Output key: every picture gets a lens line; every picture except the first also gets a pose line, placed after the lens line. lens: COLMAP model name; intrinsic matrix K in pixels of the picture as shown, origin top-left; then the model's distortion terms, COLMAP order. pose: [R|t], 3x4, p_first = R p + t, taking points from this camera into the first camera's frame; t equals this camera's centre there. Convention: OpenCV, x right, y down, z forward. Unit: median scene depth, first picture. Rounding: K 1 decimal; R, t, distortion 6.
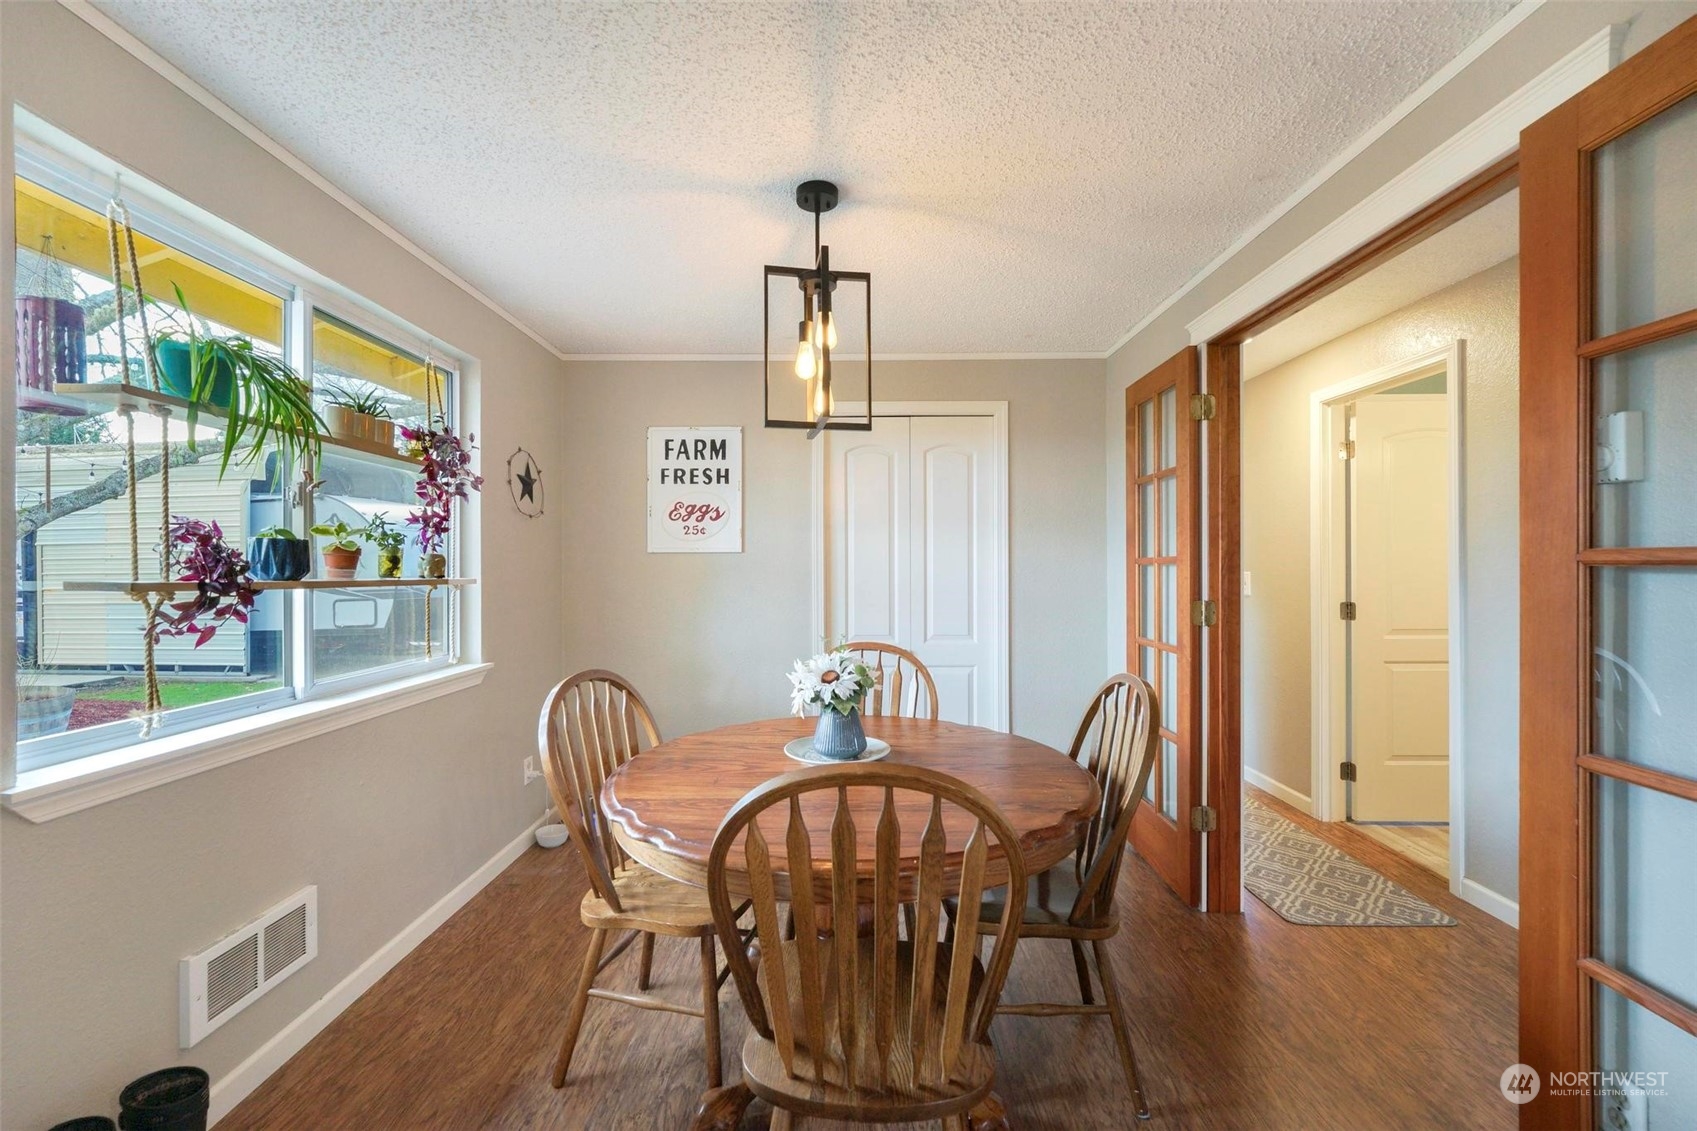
lens RADIAL K [[678.7, 0, 848.5], [0, 678.7, 565.5], [0, 0, 1]] dist [-0.014451, 0.000067]
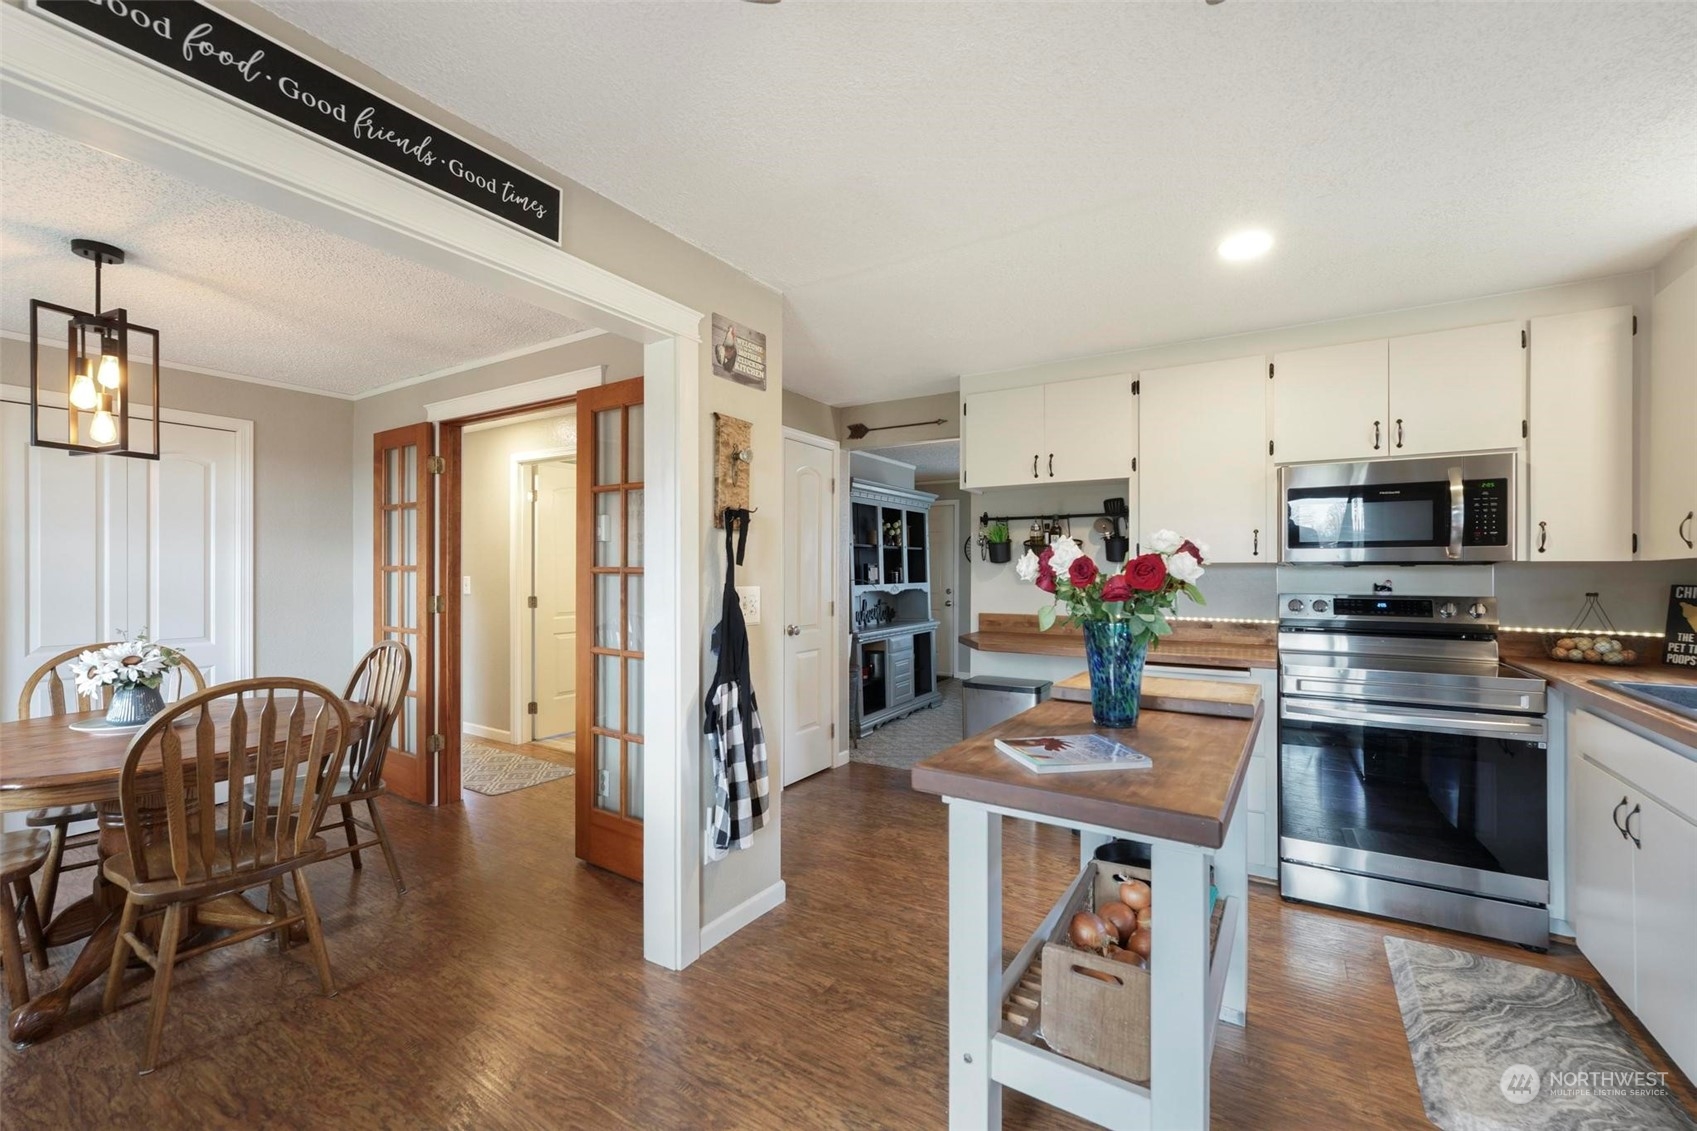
lens RADIAL K [[707.1, 0, 844.0], [0, 707.1, 575.0], [0, 0, 1]] dist [-0.002065, -0.000594]
pose [[0.527677, 0.000036, 0.849445, -0.312074], [-0.005885, 0.999976, 0.003613, -0.004038], [-0.849425, -0.006905, 0.527665, -0.565229]]
